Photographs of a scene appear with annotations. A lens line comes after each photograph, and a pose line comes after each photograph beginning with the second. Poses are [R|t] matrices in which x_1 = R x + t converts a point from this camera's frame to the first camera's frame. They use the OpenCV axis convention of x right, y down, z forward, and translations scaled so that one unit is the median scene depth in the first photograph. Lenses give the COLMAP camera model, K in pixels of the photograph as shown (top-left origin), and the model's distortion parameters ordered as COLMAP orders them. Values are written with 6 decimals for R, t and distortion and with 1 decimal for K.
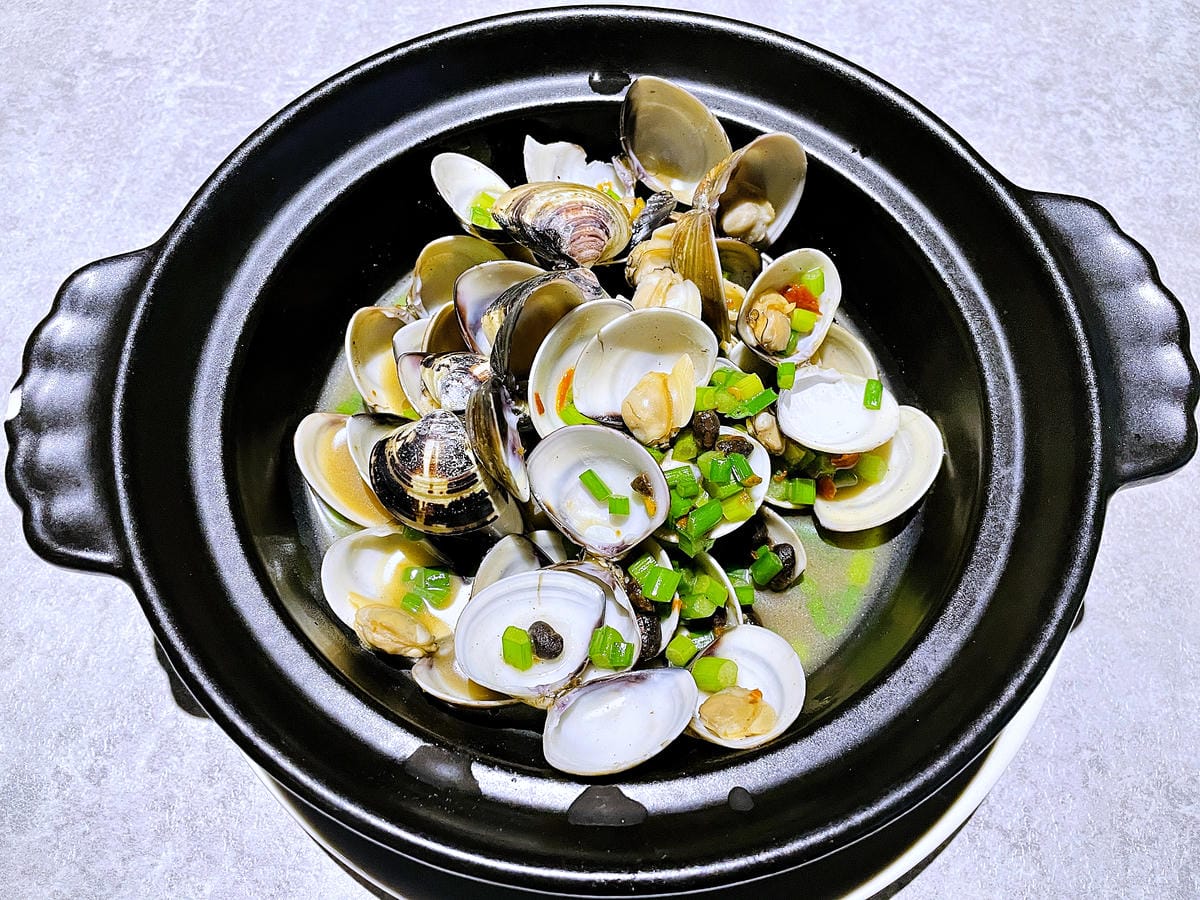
lens RADIAL K [[1083.5, 0, 599.6], [0, 1083.5, 446.5], [0, 0, 1]] dist [-0.008019, -0.017860]
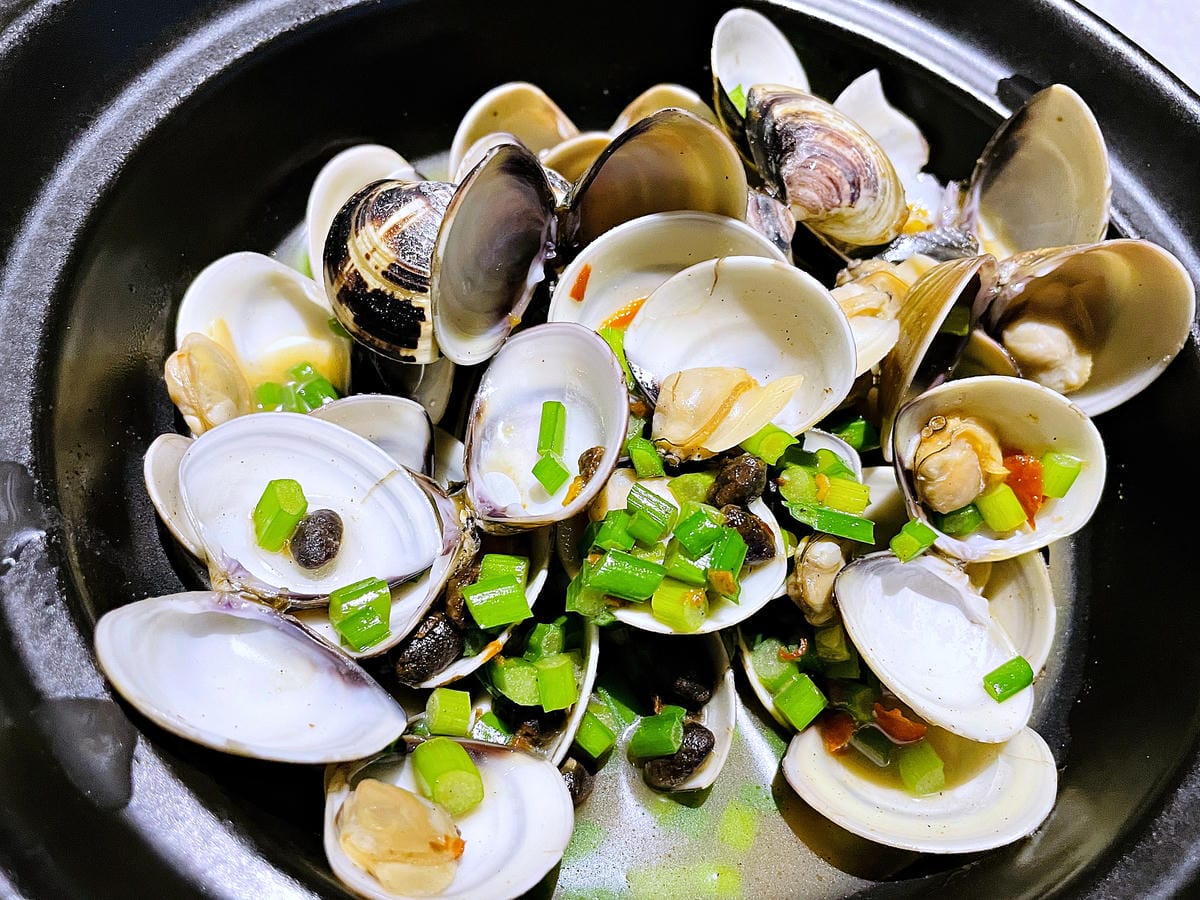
lens RADIAL K [[1083.5, 0, 596.1], [0, 1083.5, 453.8], [0, 0, 1]] dist [-0.008019, -0.017860]
pose [[0.681002, 0.665784, -0.304907, 0.209941], [-0.707718, 0.705331, -0.040532, 0.051470], [0.188075, 0.243390, 0.951519, 0.392754]]
